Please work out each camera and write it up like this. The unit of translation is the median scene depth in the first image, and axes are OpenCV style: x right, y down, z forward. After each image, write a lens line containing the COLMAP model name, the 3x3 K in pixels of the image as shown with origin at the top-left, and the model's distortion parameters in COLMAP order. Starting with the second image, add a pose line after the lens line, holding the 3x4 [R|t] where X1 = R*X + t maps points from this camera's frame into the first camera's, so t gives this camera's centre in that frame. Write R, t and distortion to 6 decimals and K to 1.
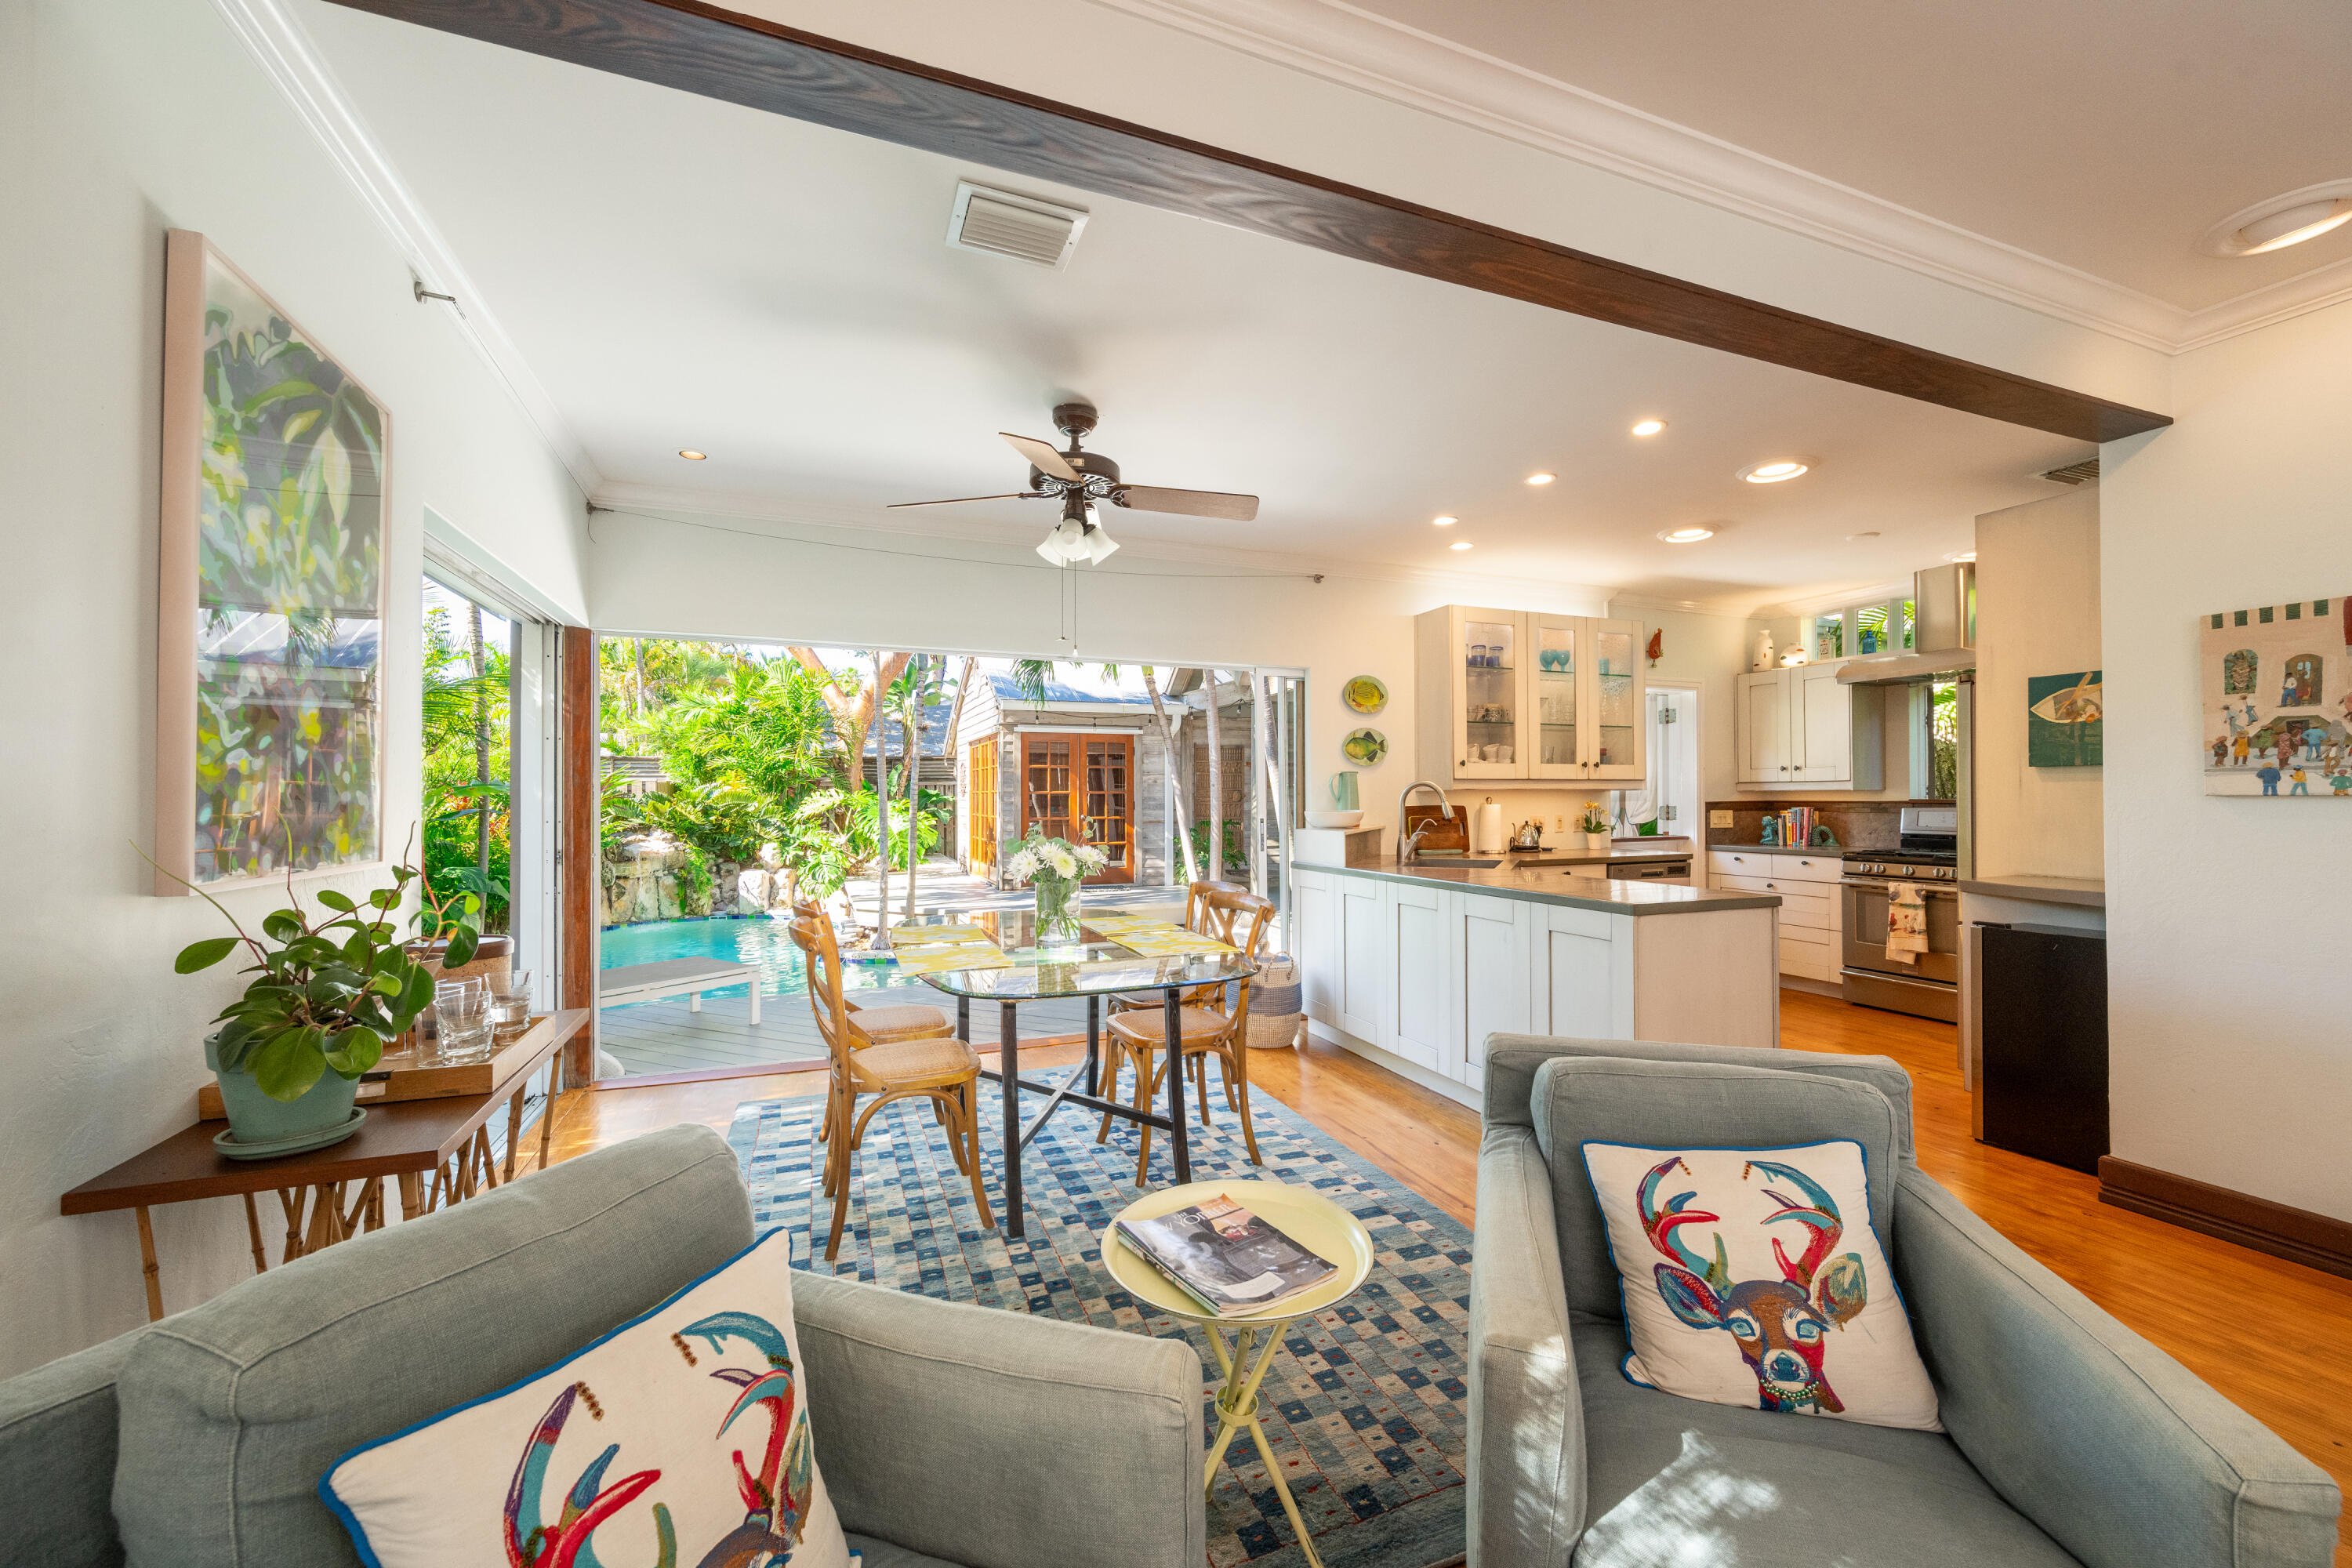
lens RADIAL K [[920.0, 0, 1182.2], [0, 920.0, 799.9], [0, 0, 1]] dist [-0.002239, 0.000091]
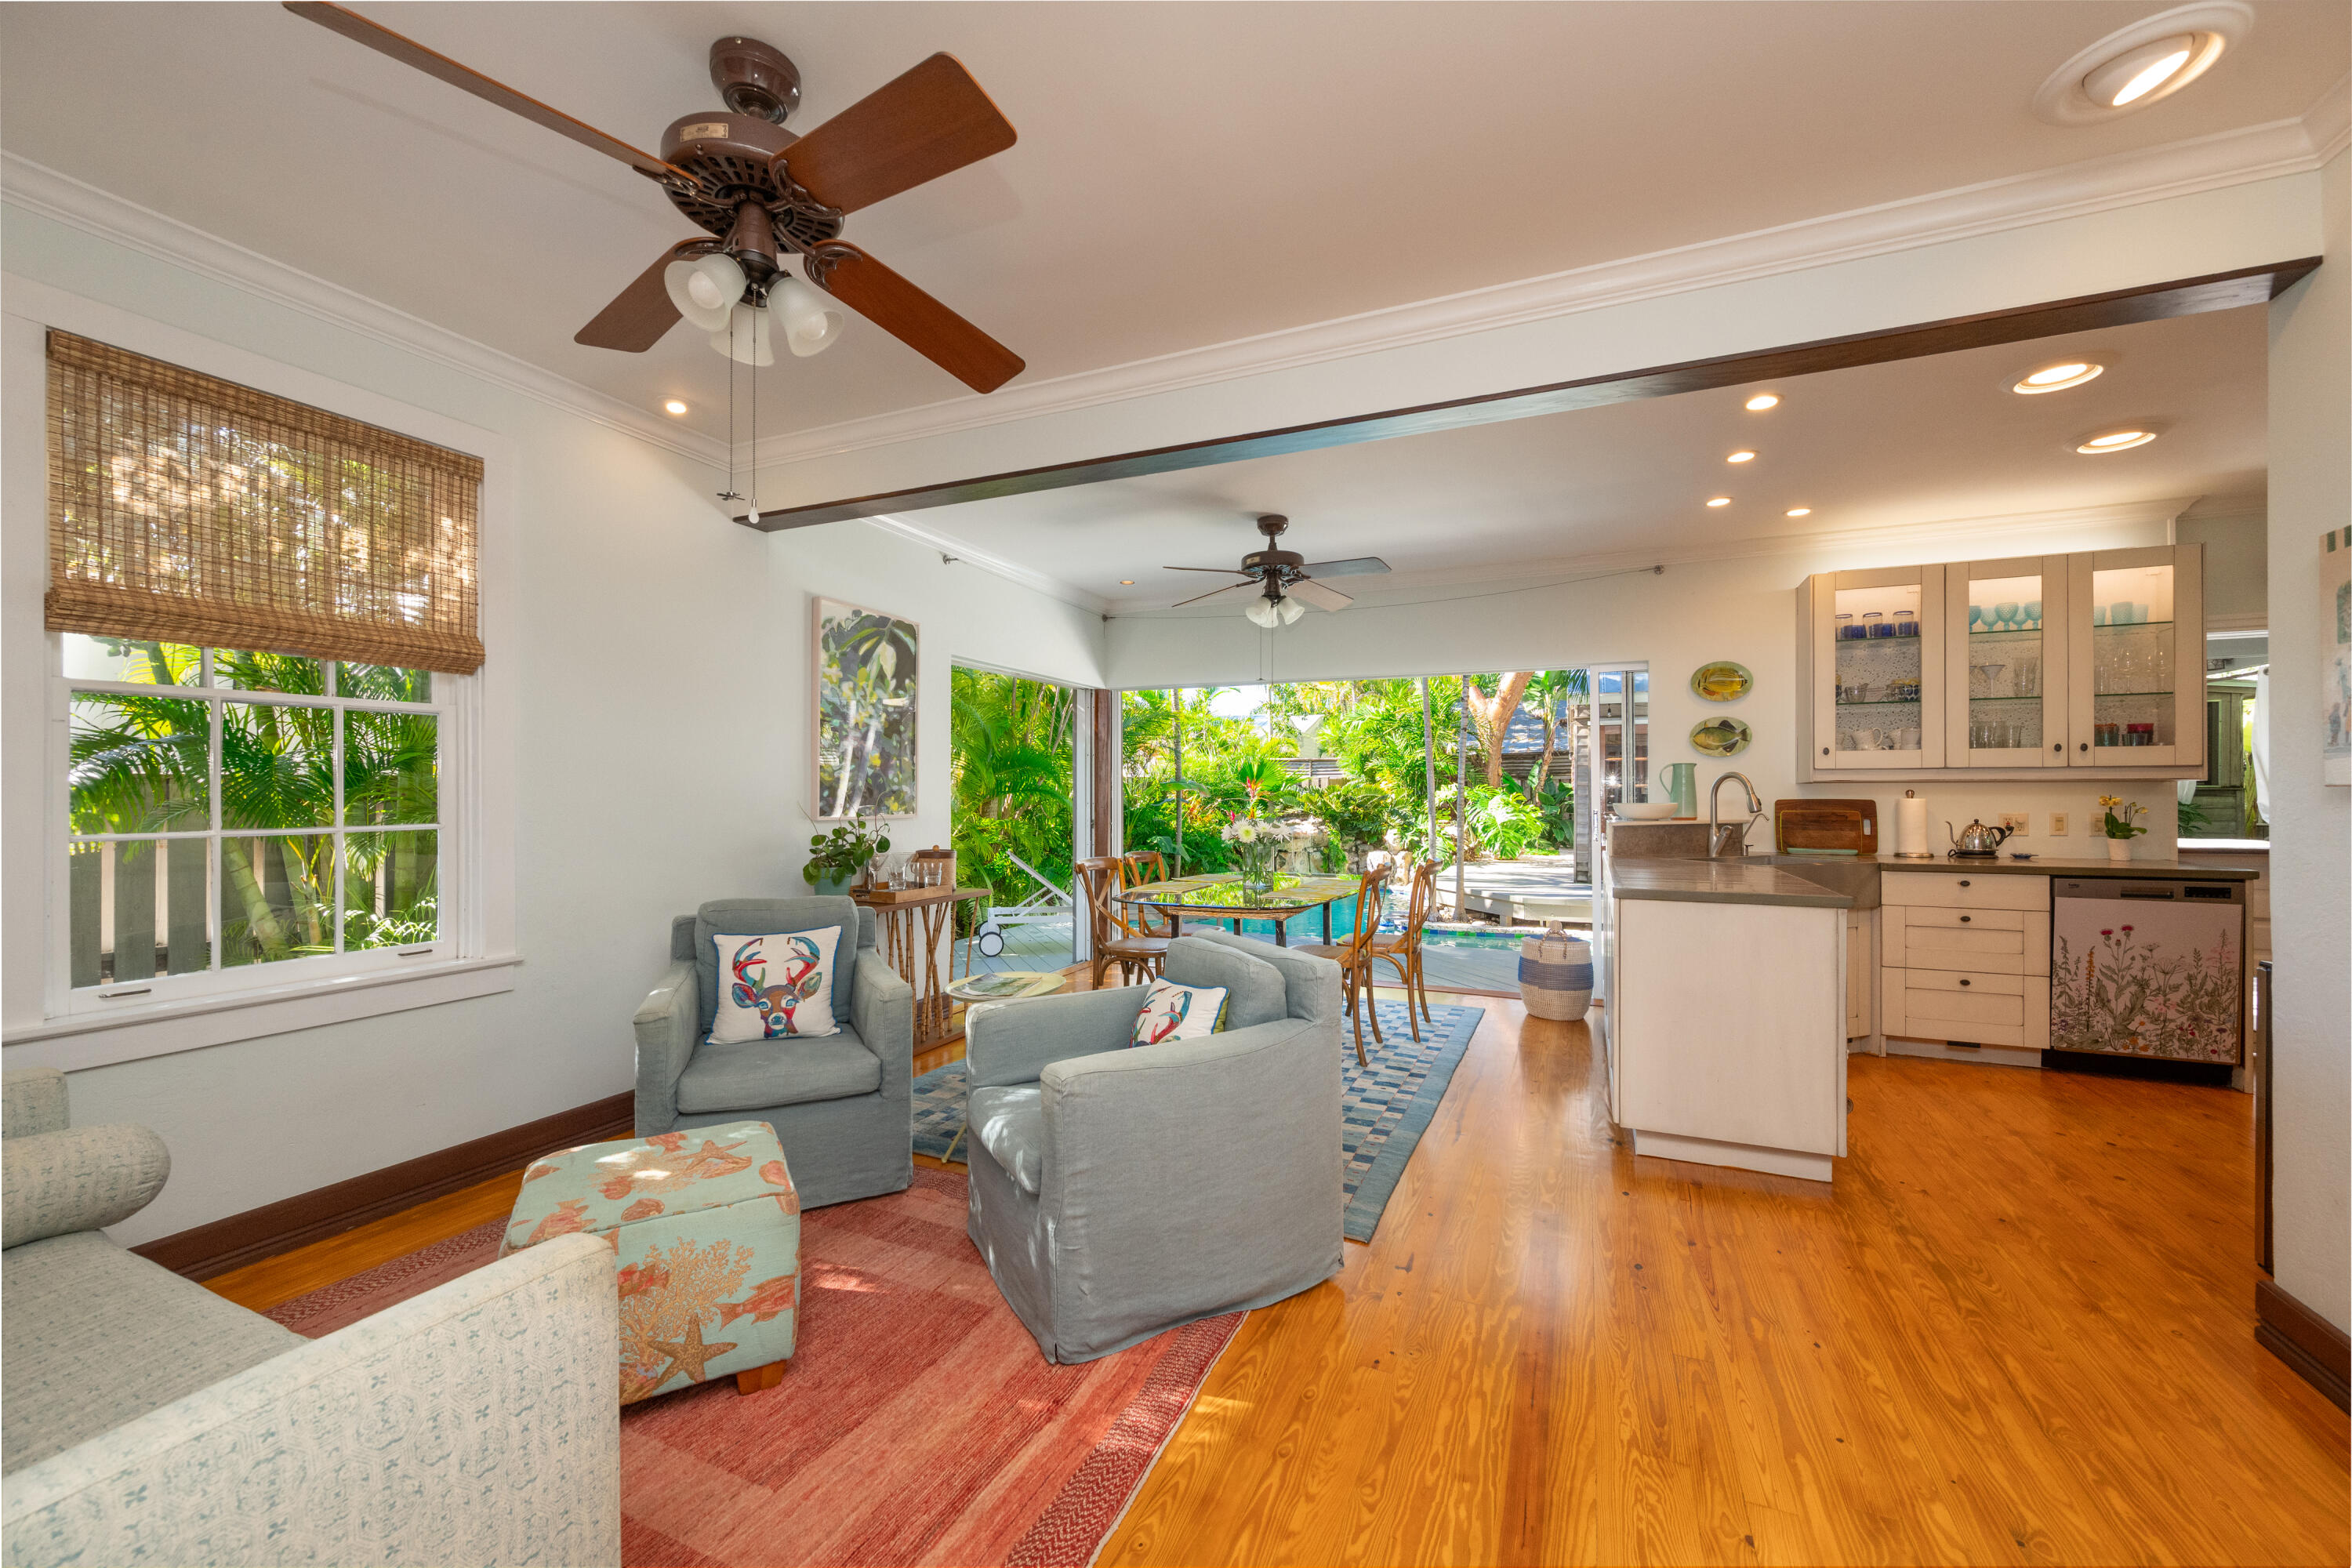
lens RADIAL K [[920.0, 0, 1175.8], [0, 920.0, 796.6], [0, 0, 1]] dist [-0.002239, 0.000091]
pose [[0.701600, 0.005584, -0.712550, 0.478609], [-0.003620, 0.999984, 0.004272, 0.002477], [0.712562, -0.000418, 0.701609, -0.068155]]
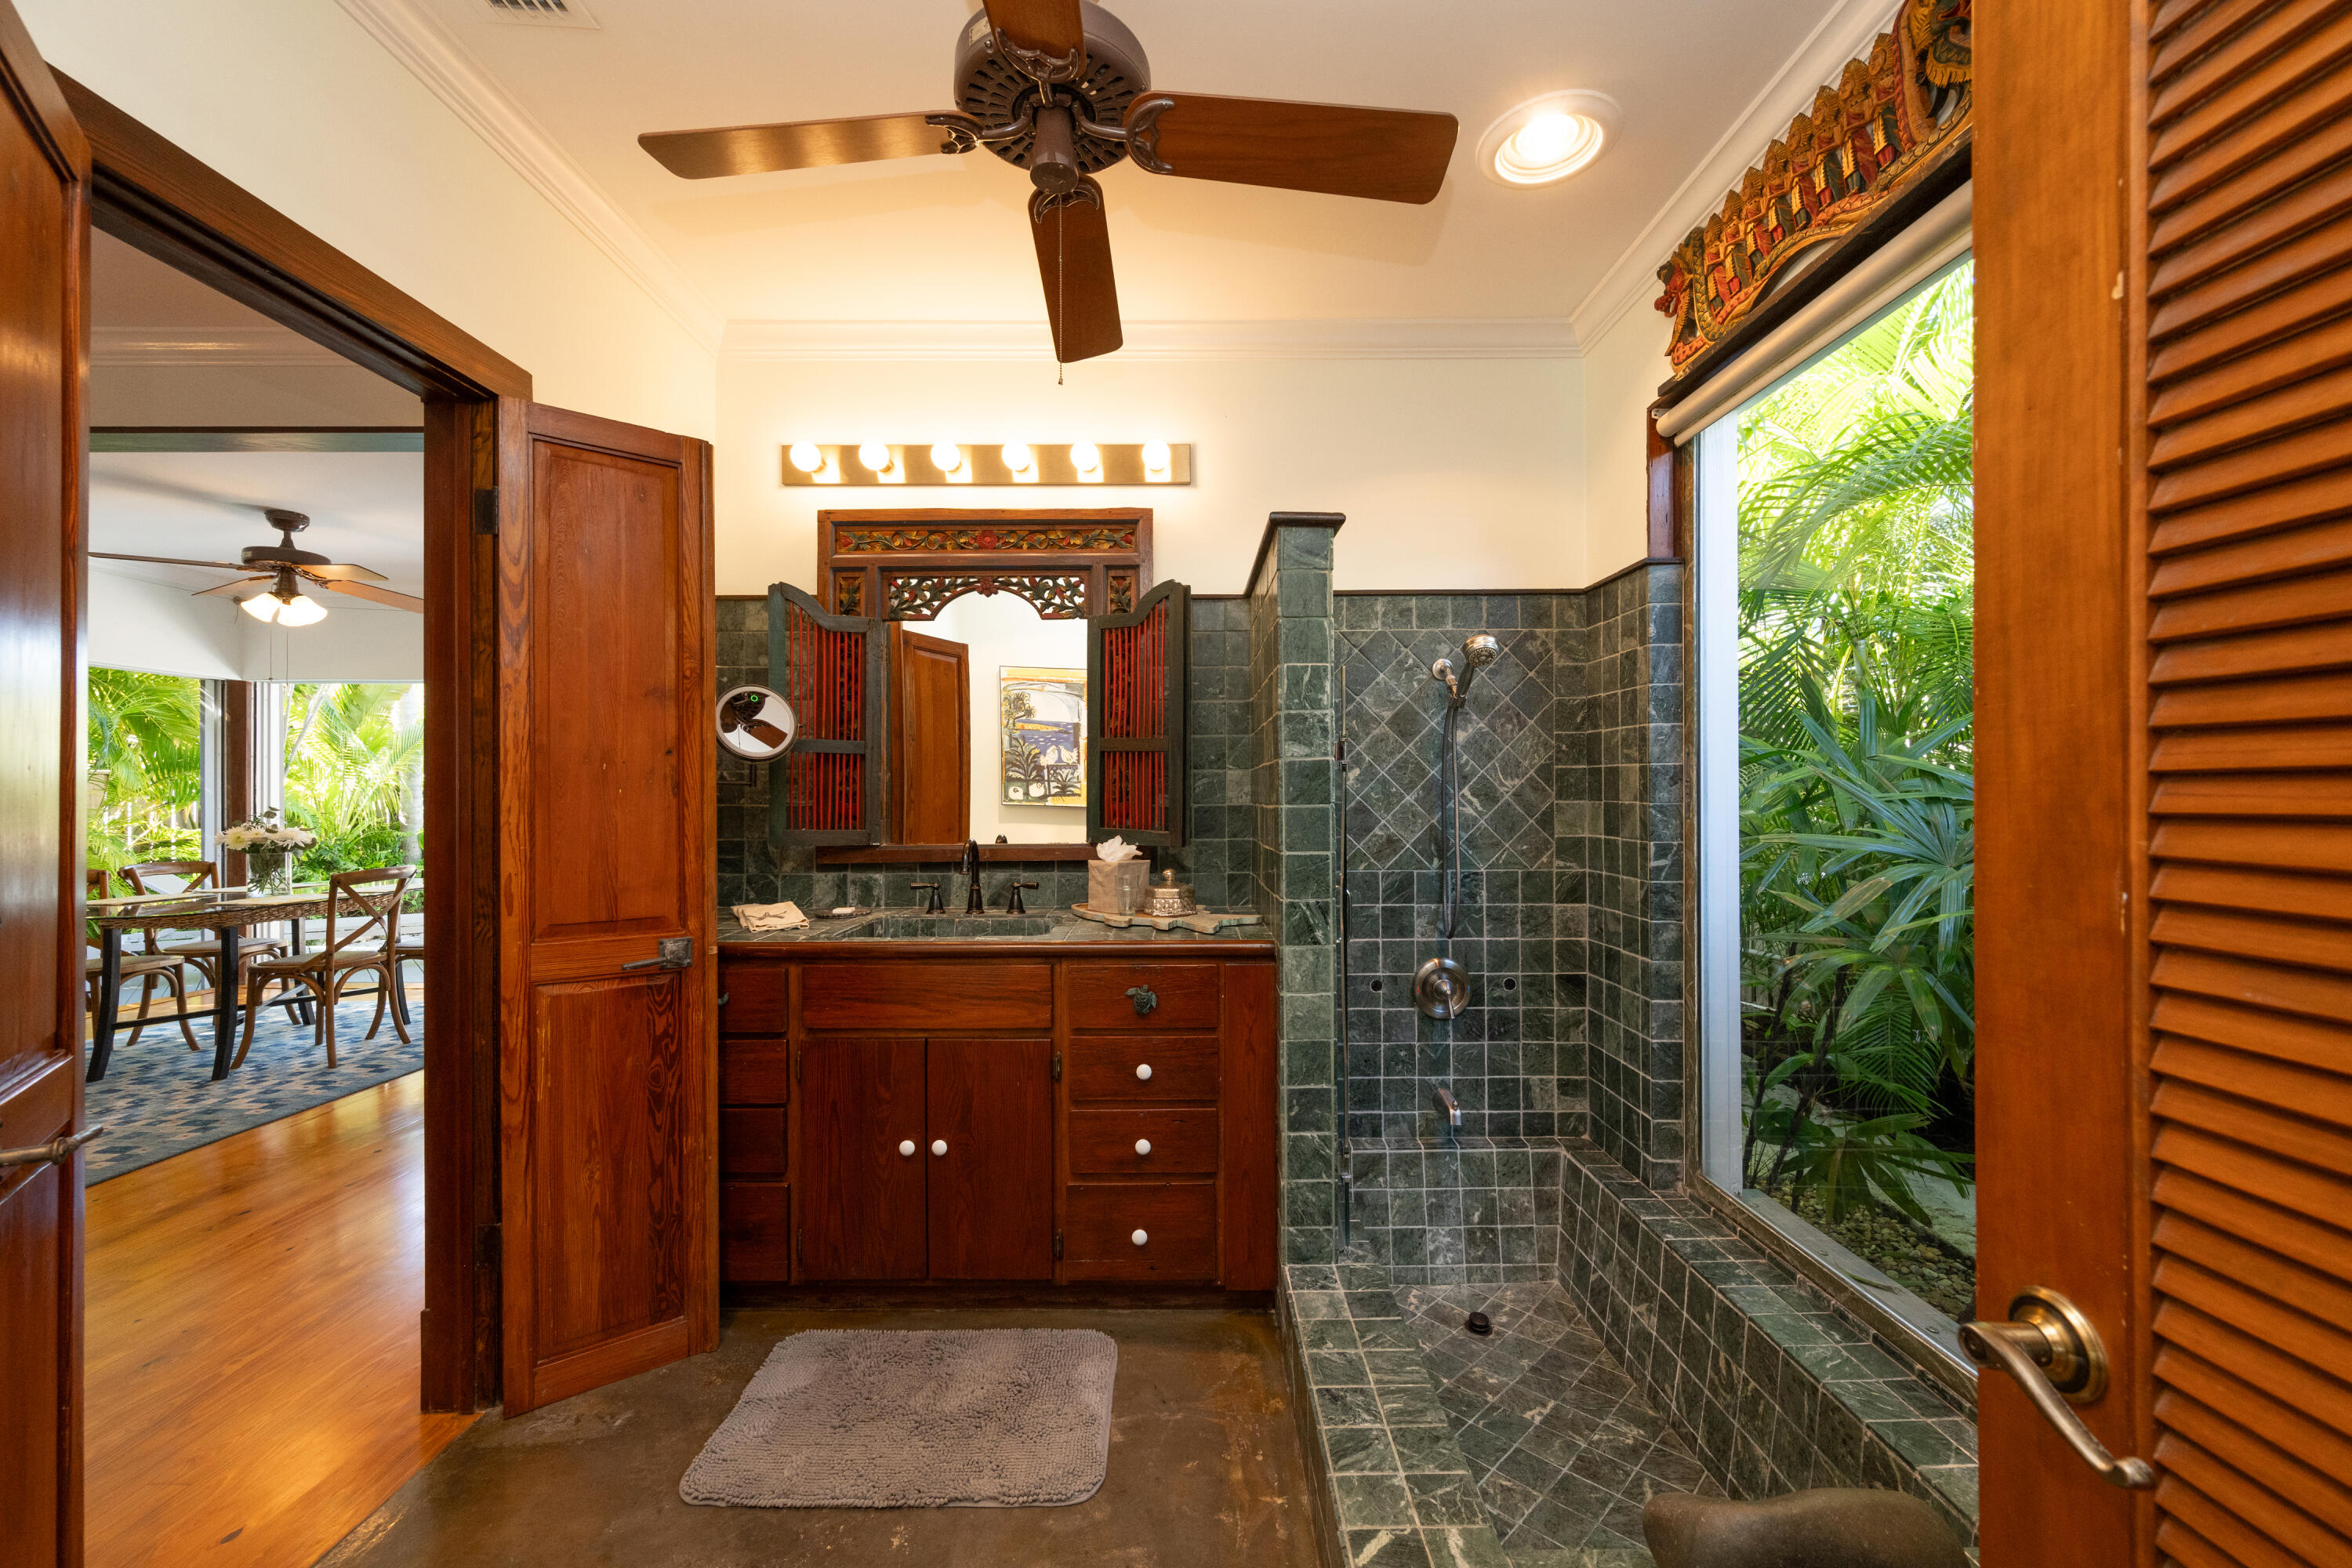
lens RADIAL K [[920.0, 0, 1176.4], [0, 920.0, 790.7], [0, 0, 1]] dist [-0.002239, 0.000091]
pose [[0.930184, -0.002455, -0.367087, 0.966304], [0.001087, 0.999992, -0.003934, 0.001302], [0.367093, 0.003260, 0.930178, 0.116496]]
